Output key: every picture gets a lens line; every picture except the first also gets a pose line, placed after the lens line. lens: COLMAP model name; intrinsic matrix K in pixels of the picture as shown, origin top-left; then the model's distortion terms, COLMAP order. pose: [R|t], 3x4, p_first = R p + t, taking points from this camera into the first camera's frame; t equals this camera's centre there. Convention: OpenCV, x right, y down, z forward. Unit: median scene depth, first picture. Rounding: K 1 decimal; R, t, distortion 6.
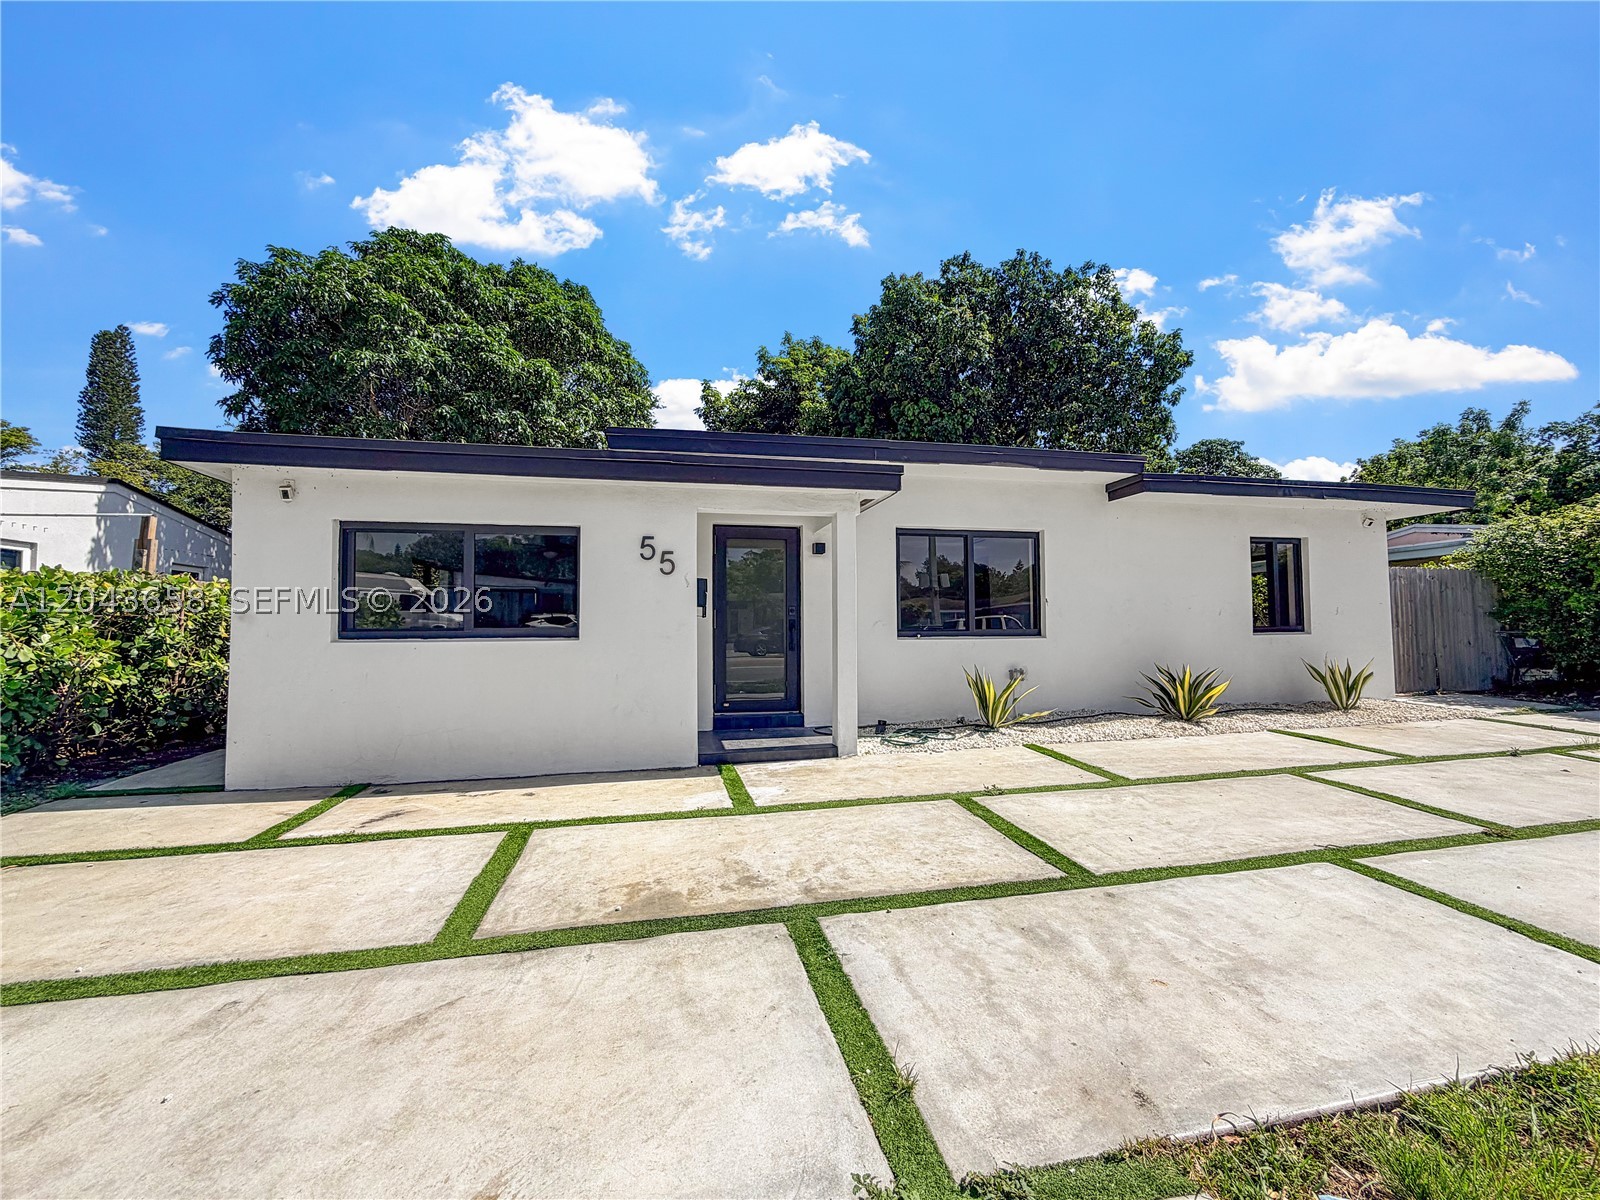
lens RADIAL K [[635.4, 0, 798.2], [0, 635.4, 606.6], [0, 0, 1]] dist [-0.000300, -0.000089]
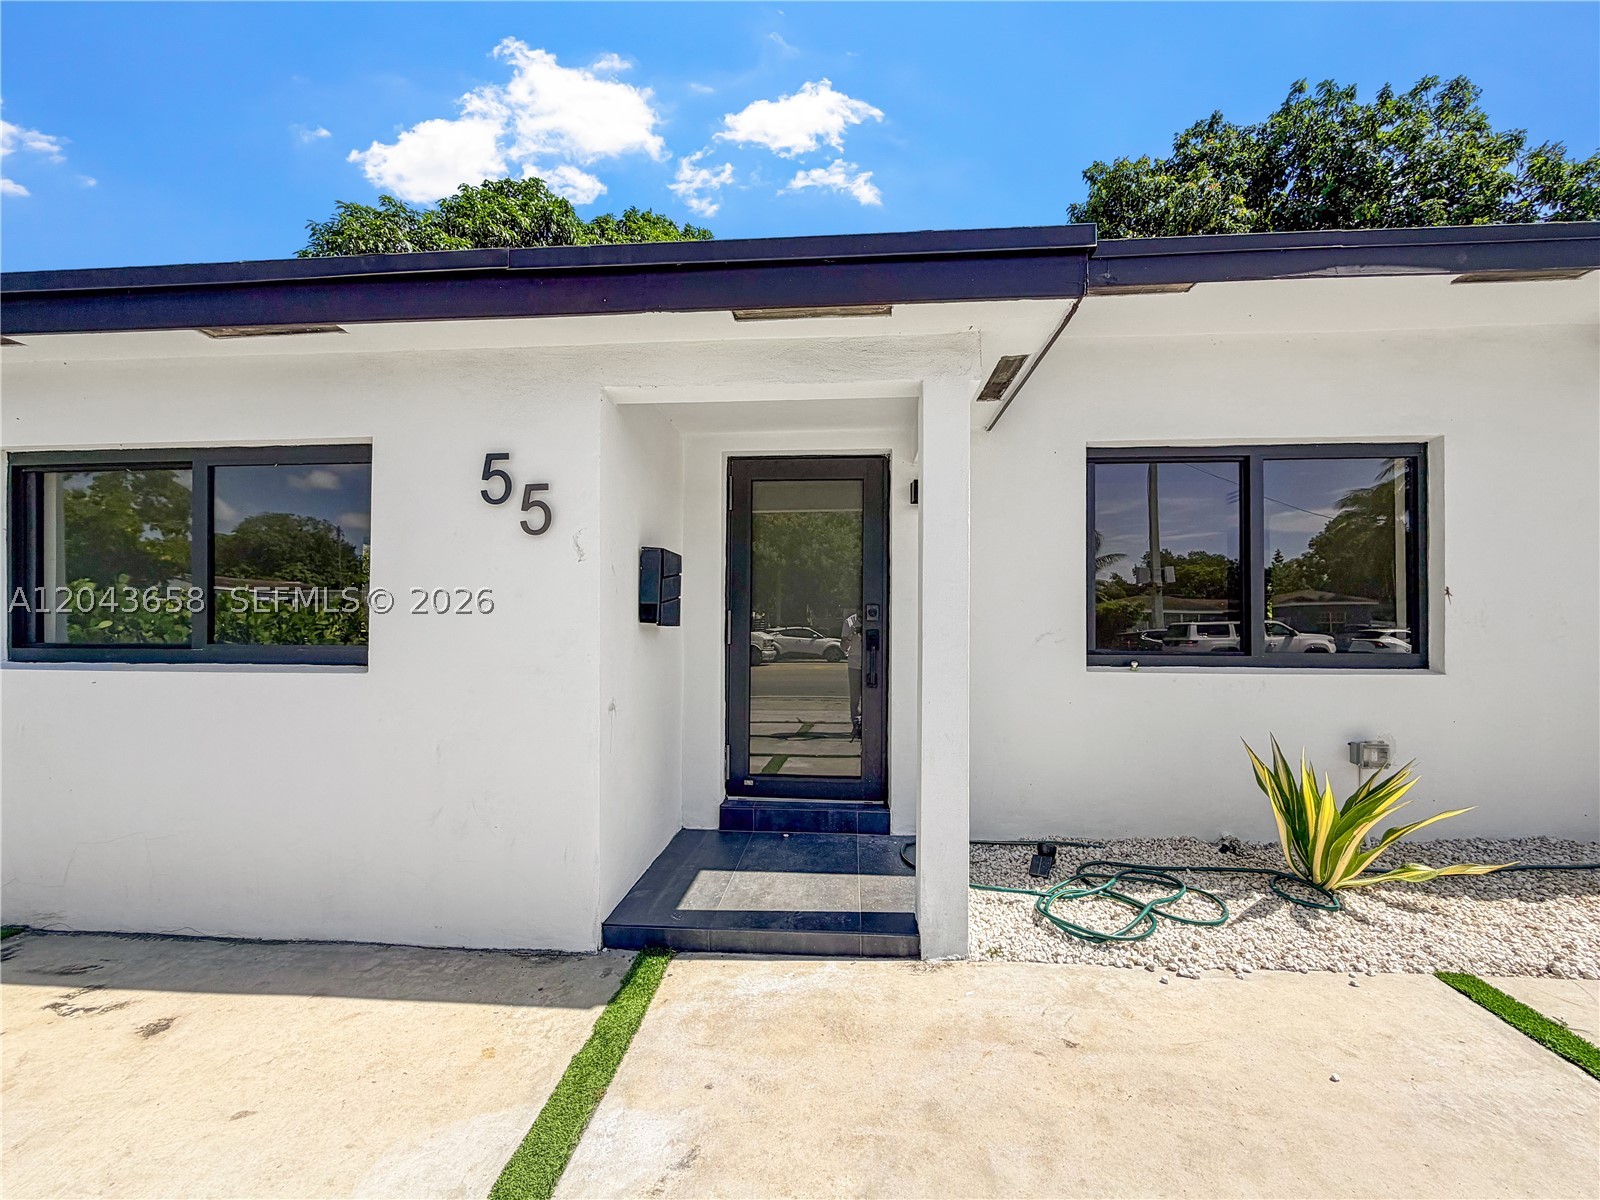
lens RADIAL K [[649.7, 0, 797.6], [0, 649.7, 616.2], [0, 0, 1]] dist [-0.010388, 0.000184]
pose [[0.957514, 0.007650, -0.288285, 0.071449], [-0.002943, 0.999855, 0.016756, 0.000526], [0.288371, -0.015196, 0.957398, 0.379528]]
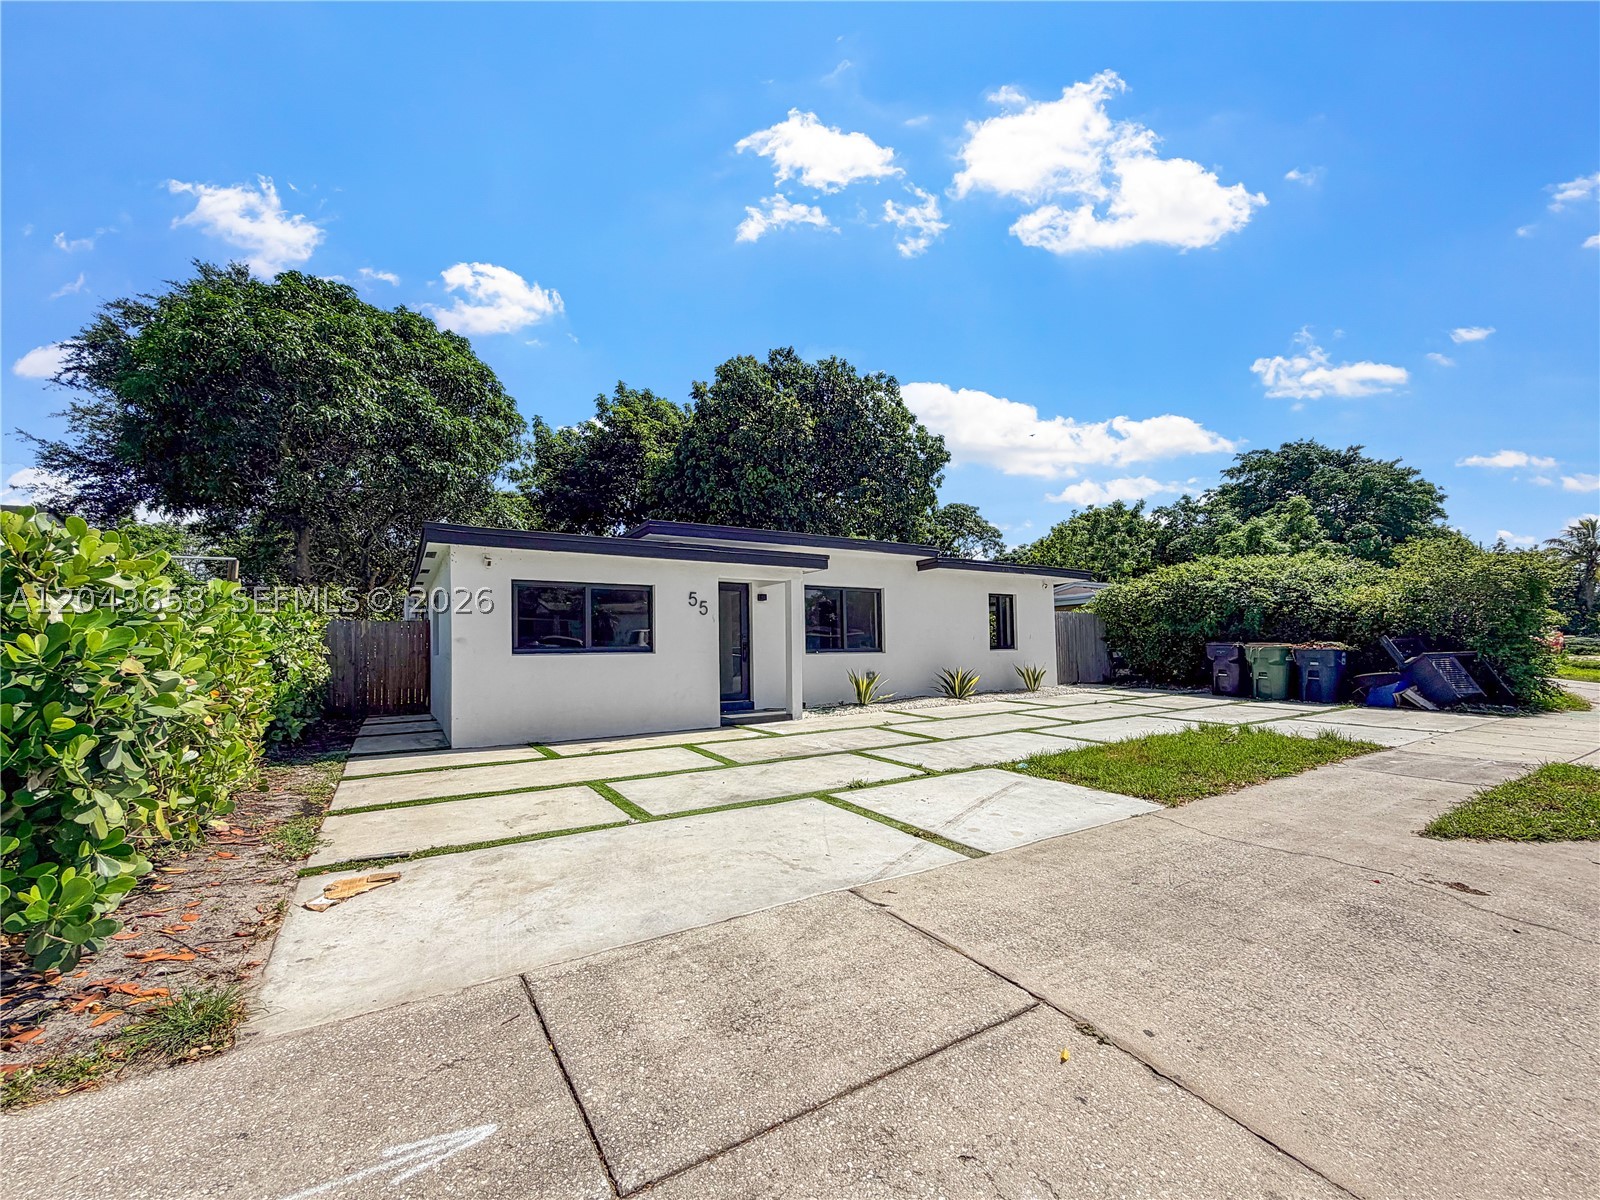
lens RADIAL K [[656.9, 0, 806.9], [0, 656.9, 644.3], [0, 0, 1]] dist [0.000015, 0.000010]
pose [[0.935980, -0.005926, 0.352002, -0.357050], [0.002661, 0.999949, 0.009758, 0.007865], [-0.352042, -0.008196, 0.935948, -0.467444]]
